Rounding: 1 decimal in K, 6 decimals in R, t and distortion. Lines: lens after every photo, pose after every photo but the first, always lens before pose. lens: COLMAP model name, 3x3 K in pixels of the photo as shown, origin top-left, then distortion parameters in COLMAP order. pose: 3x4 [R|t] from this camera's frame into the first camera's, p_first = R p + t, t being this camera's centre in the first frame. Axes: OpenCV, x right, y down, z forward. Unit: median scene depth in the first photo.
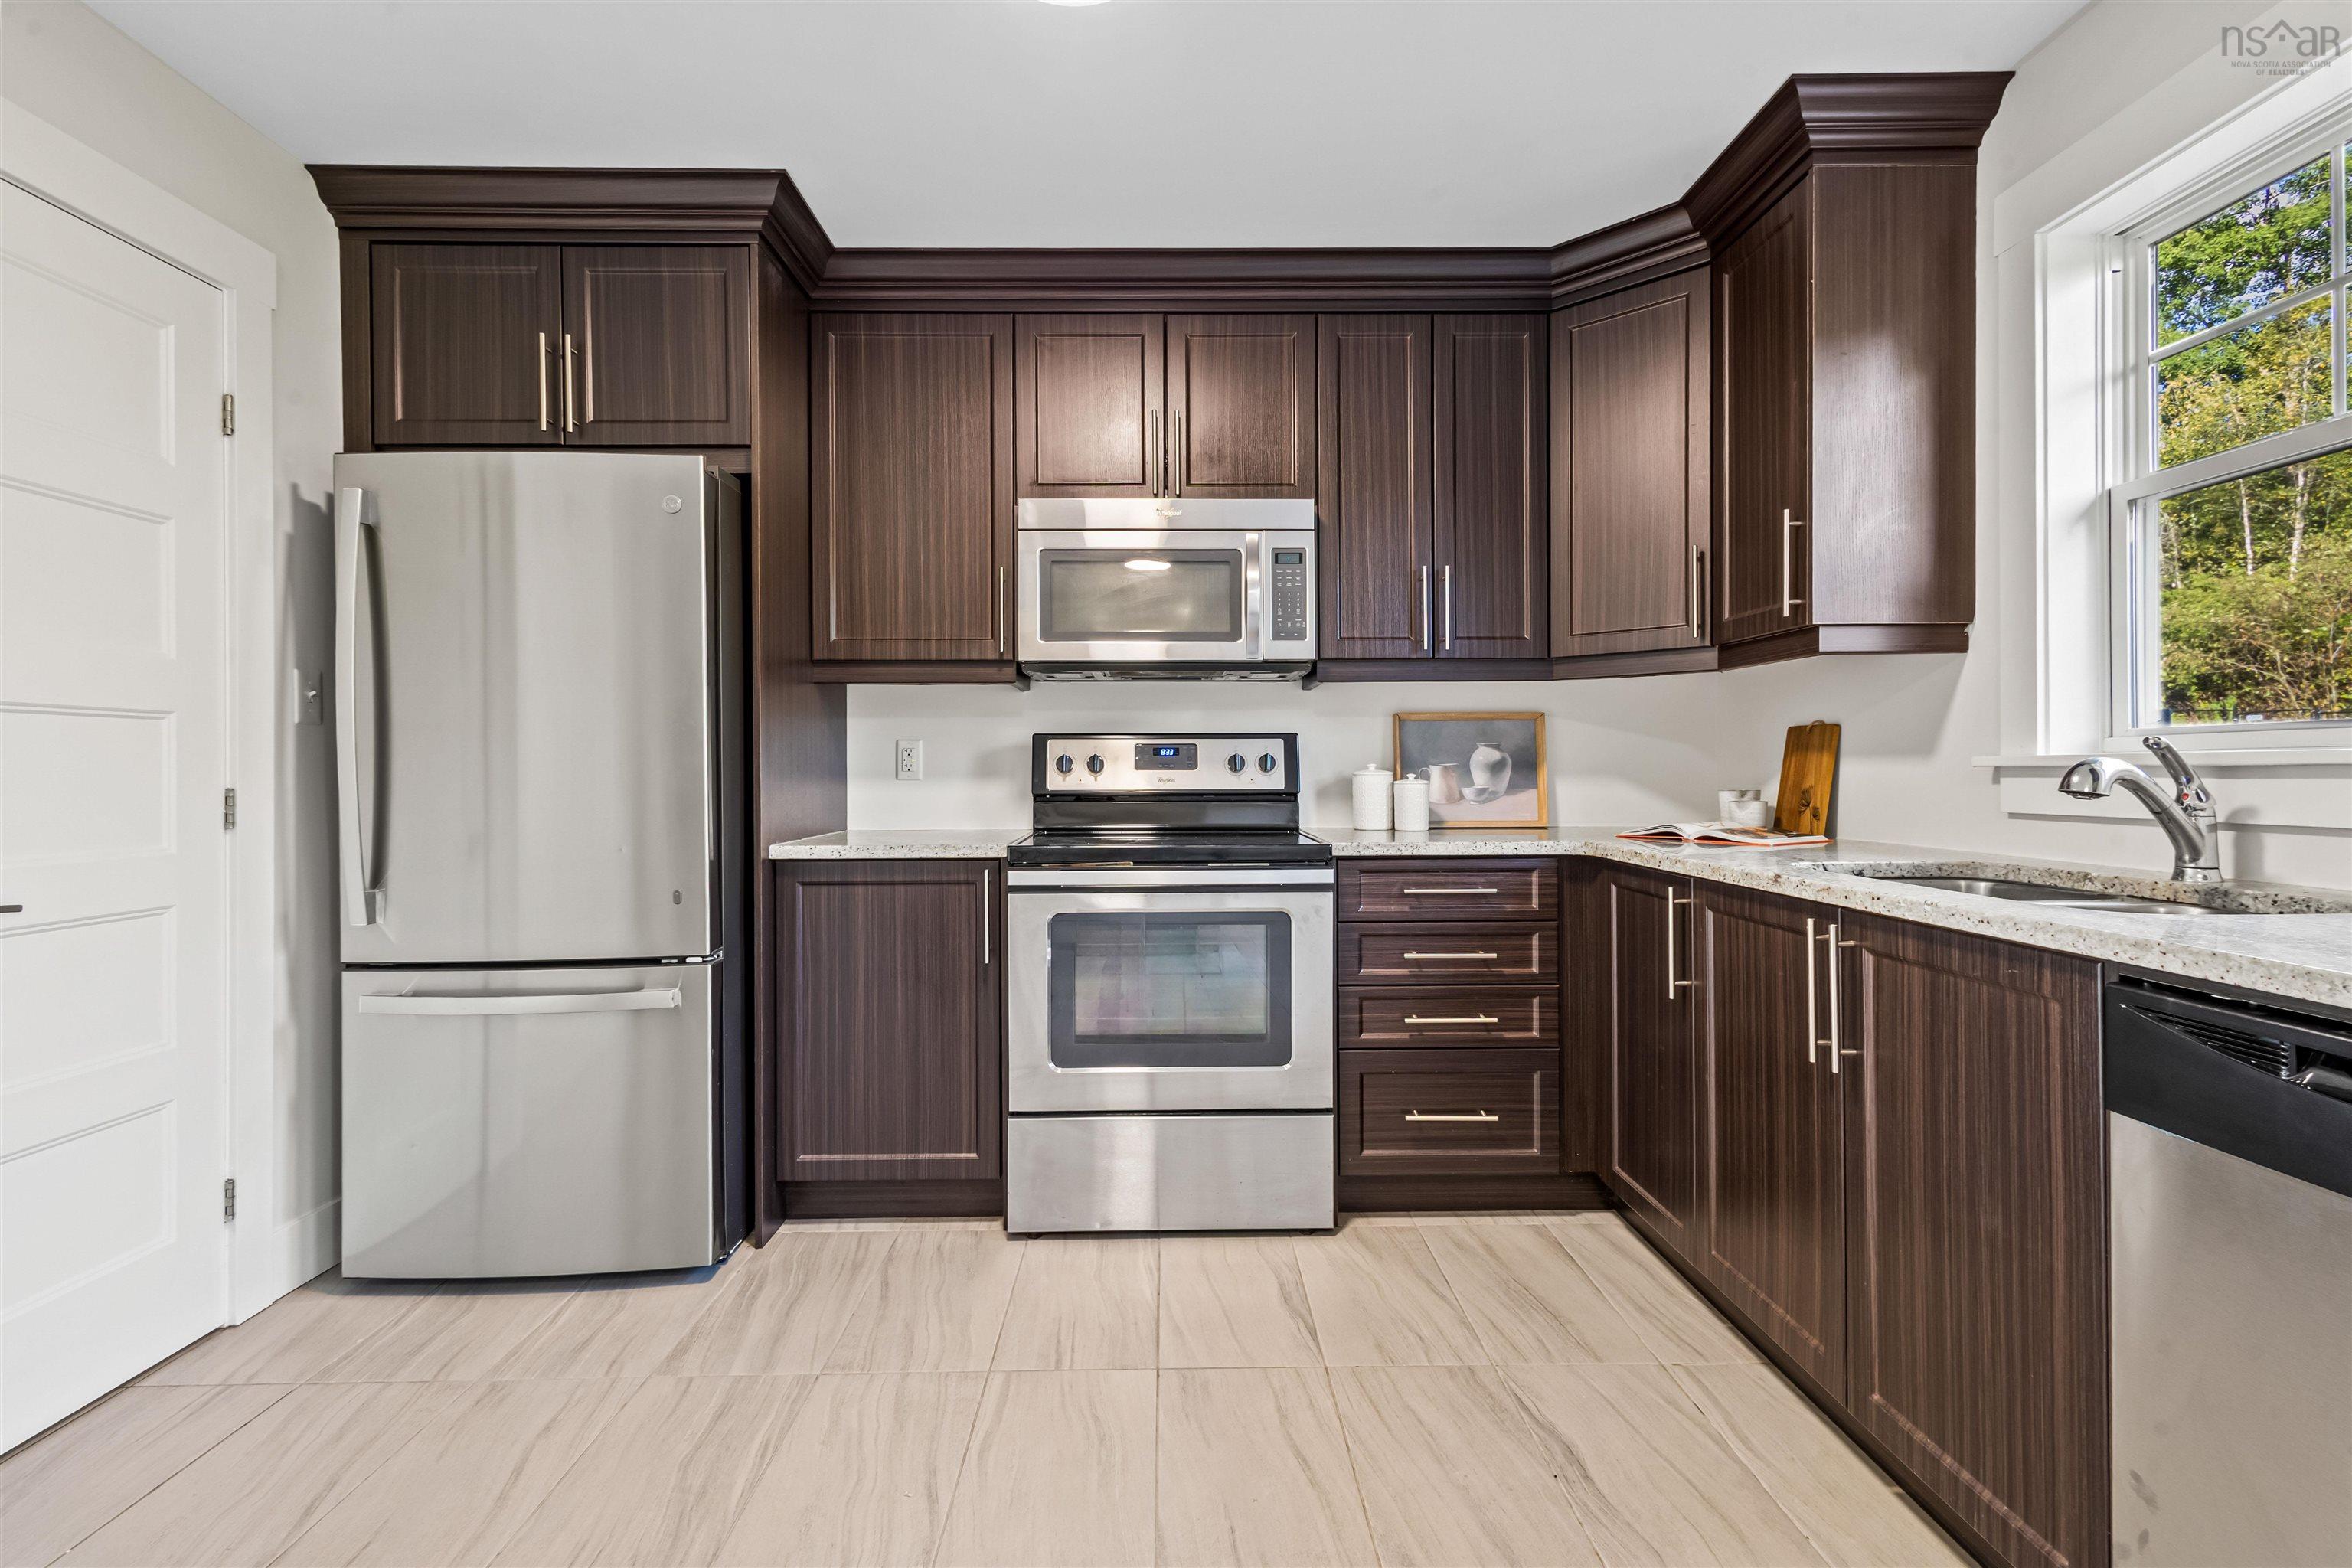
lens RADIAL K [[1084.5, 0, 1177.8], [0, 1084.5, 767.3], [0, 0, 1]] dist [0.015190, -0.005287]
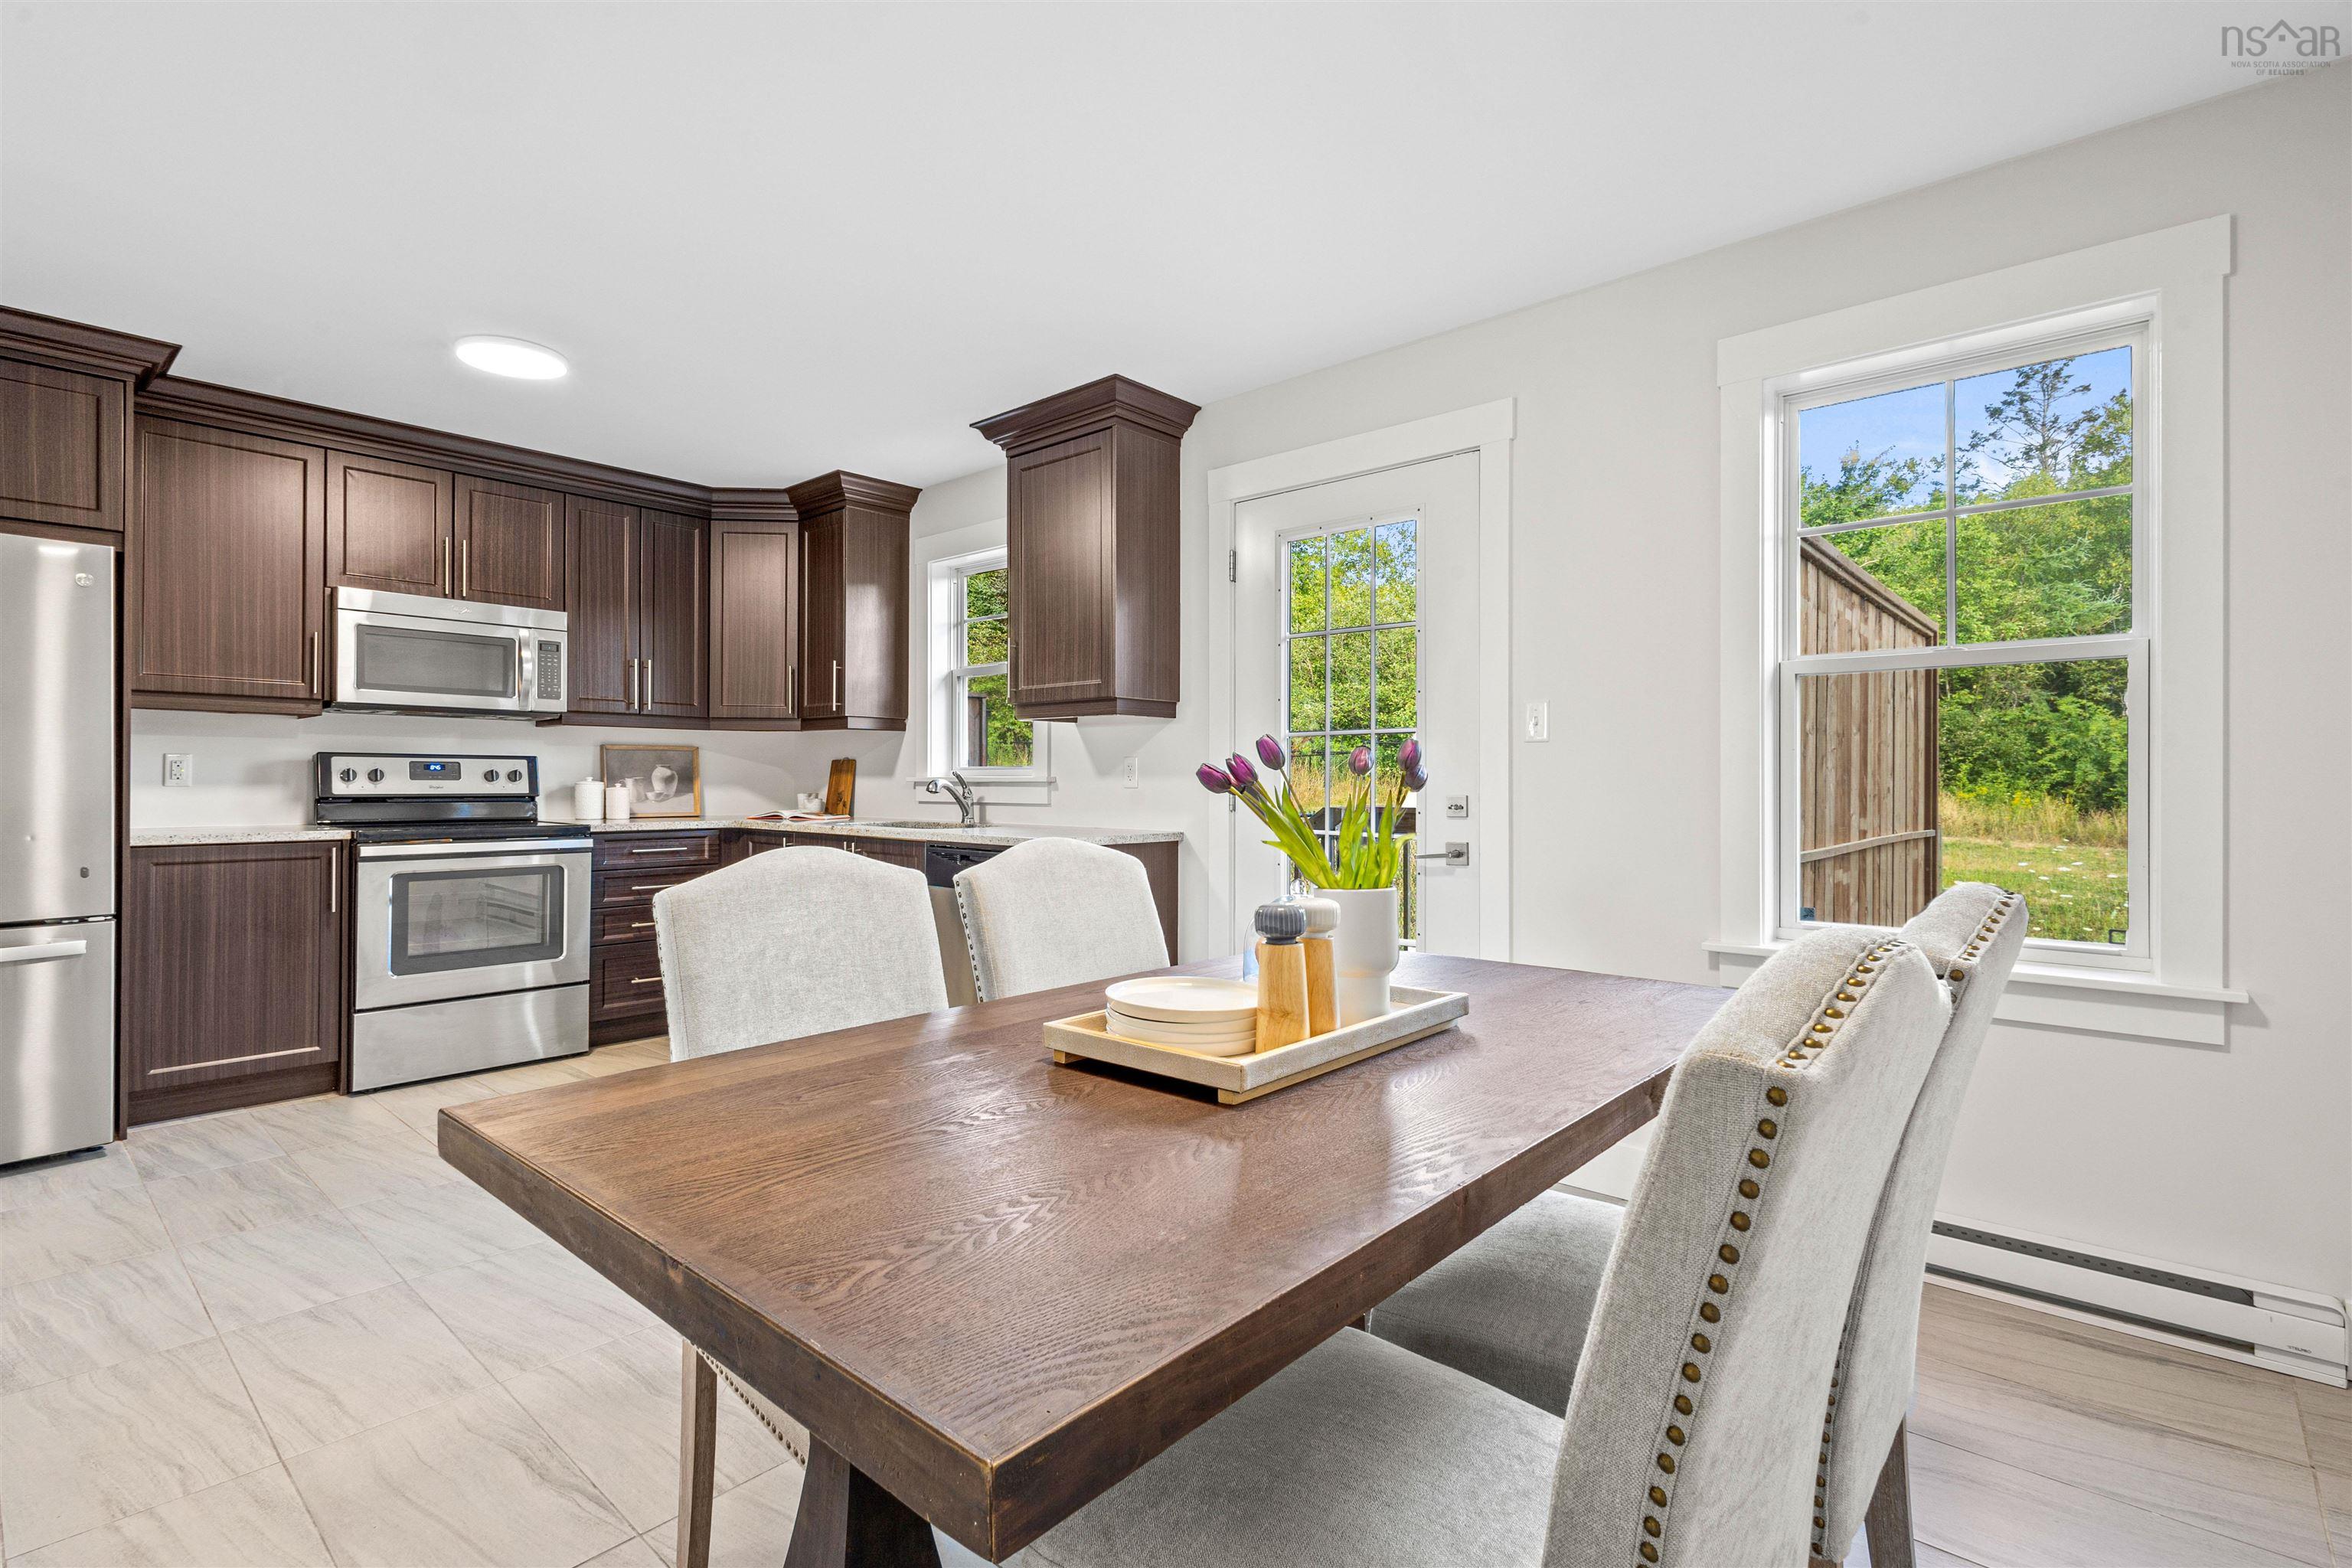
lens RADIAL K [[1084.5, 0, 1168.3], [0, 1084.5, 778.0], [0, 0, 1]] dist [0.015190, -0.005287]
pose [[0.676871, 0.008259, 0.736055, -0.498591], [-0.008374, 0.999959, -0.003519, -0.003899], [-0.736054, -0.003782, 0.676912, -0.817096]]
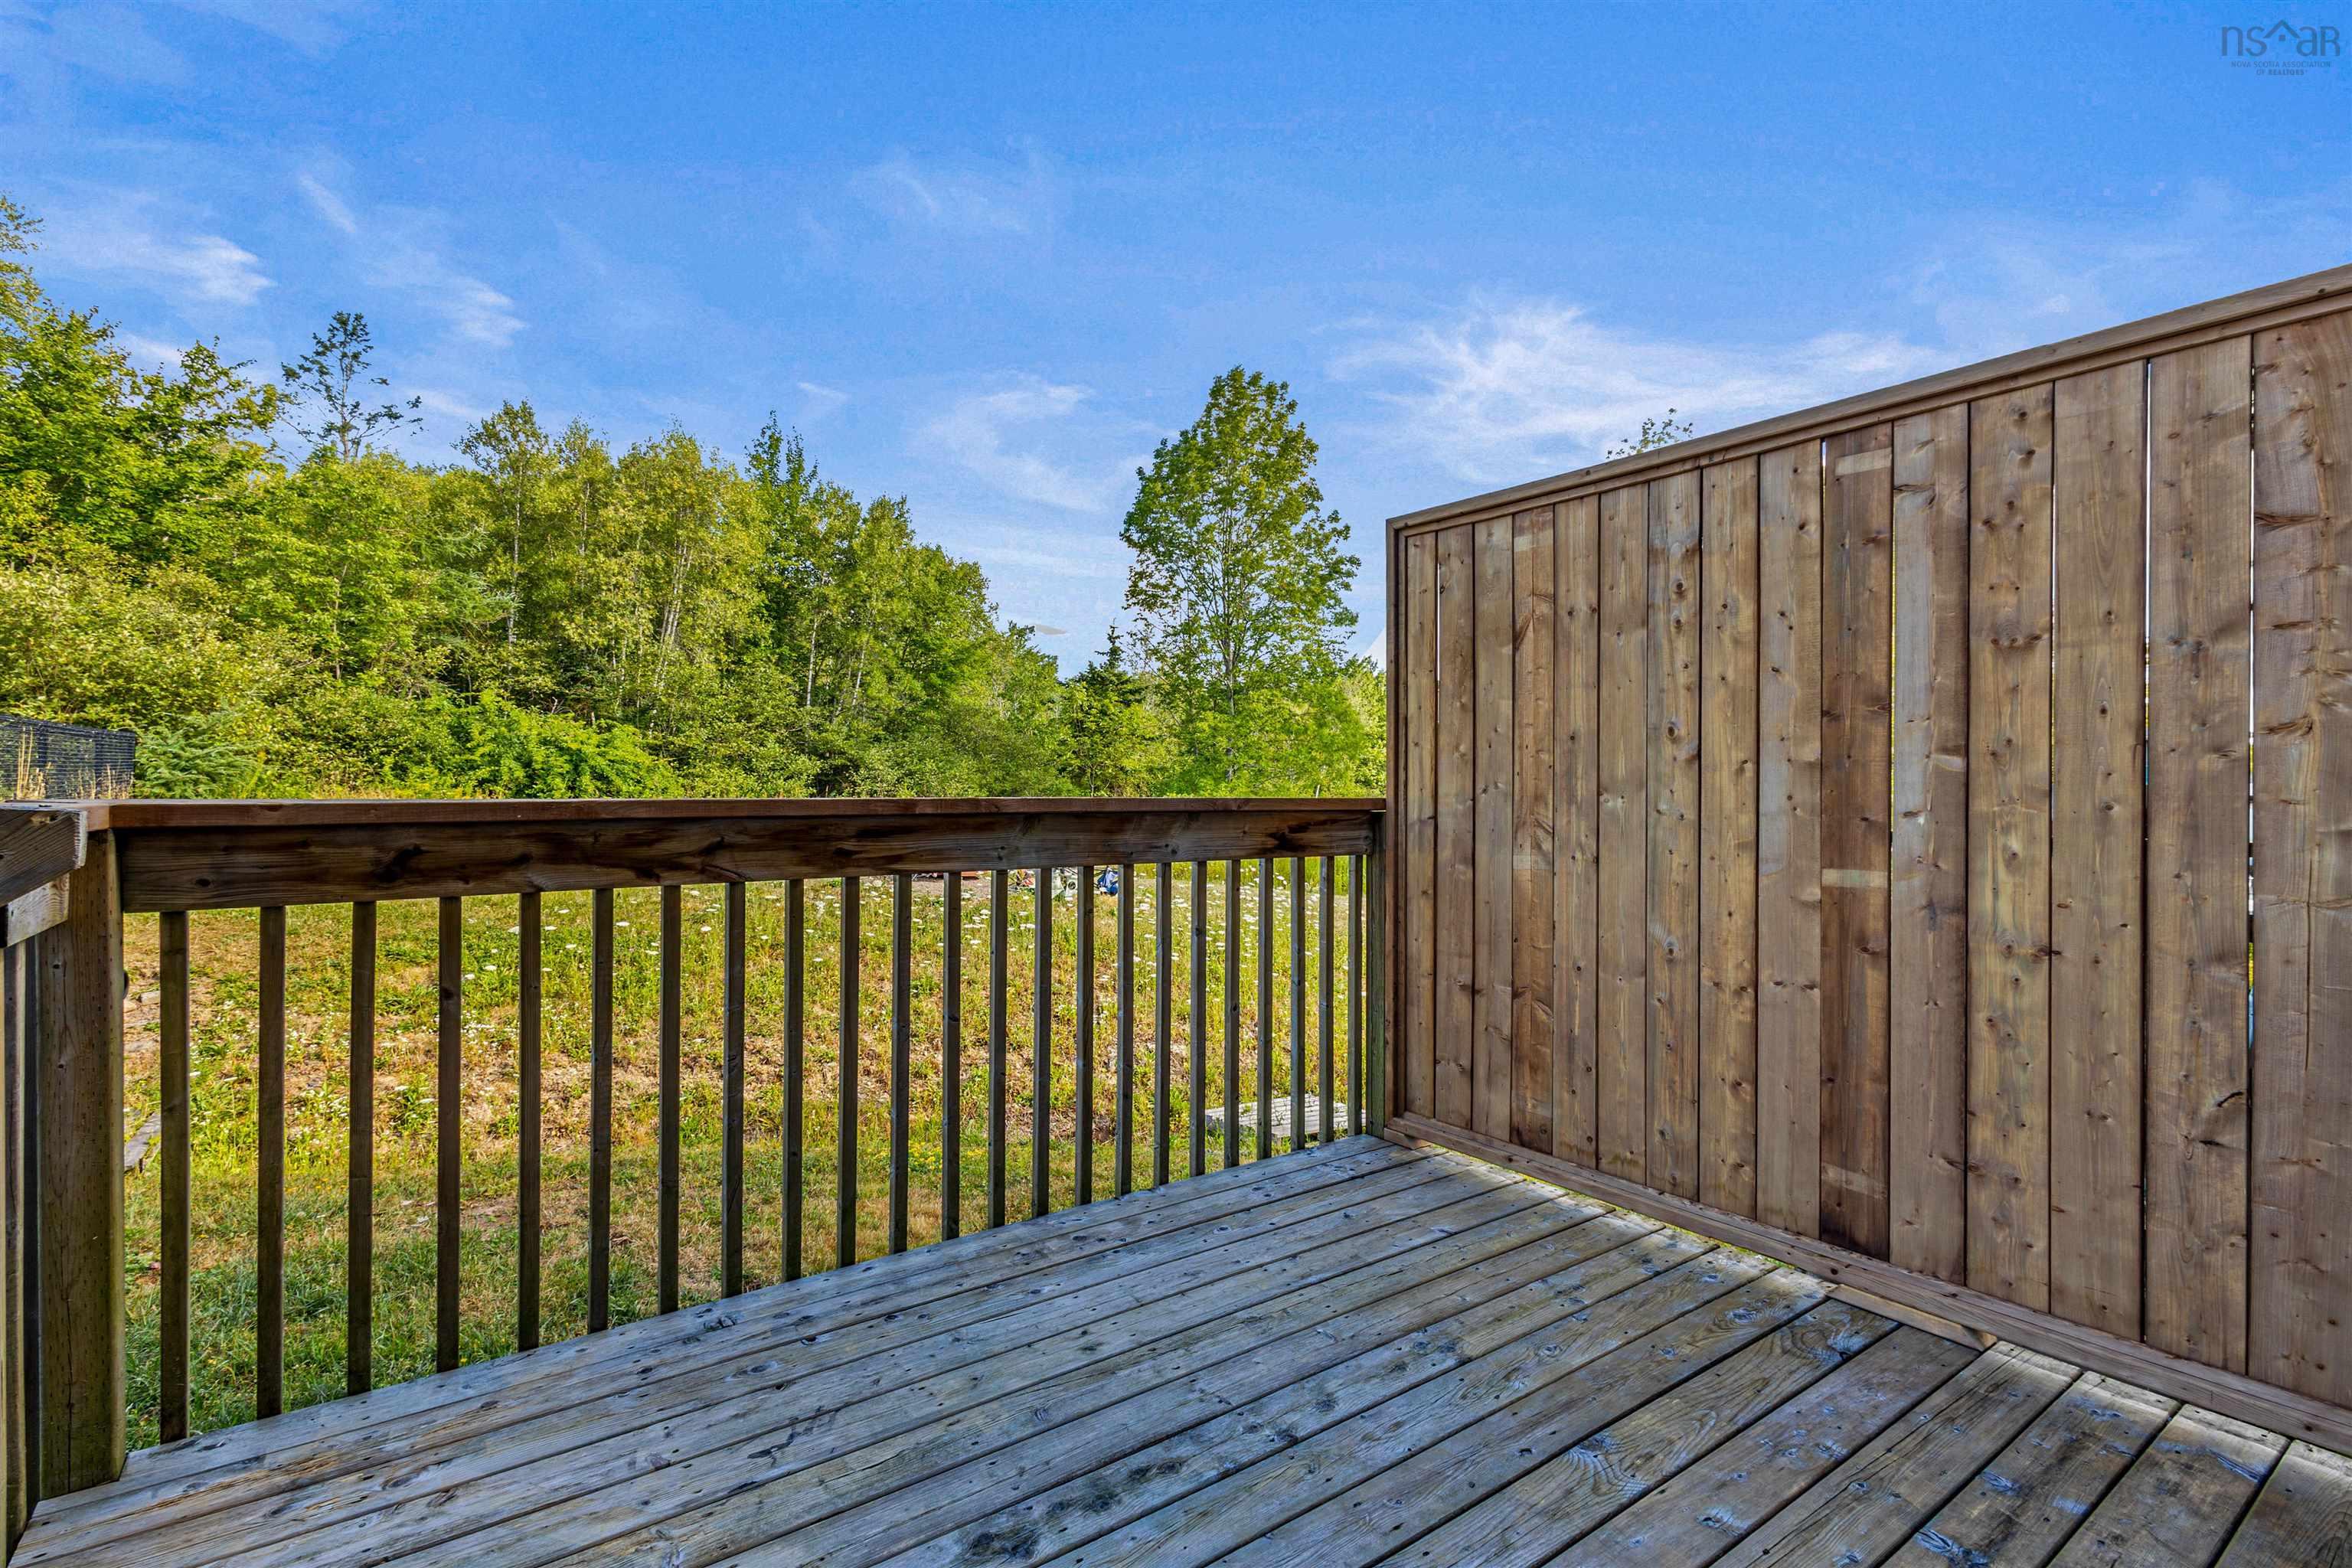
lens RADIAL K [[1084.5, 0, 1185.4], [0, 1084.5, 809.3], [0, 0, 1]] dist [0.015190, -0.005287]
pose [[-0.592908, -0.012970, 0.805165, 0.933421], [-0.005976, 0.999914, 0.011706, 0.043298], [-0.805248, 0.002129, -0.592935, 0.517563]]
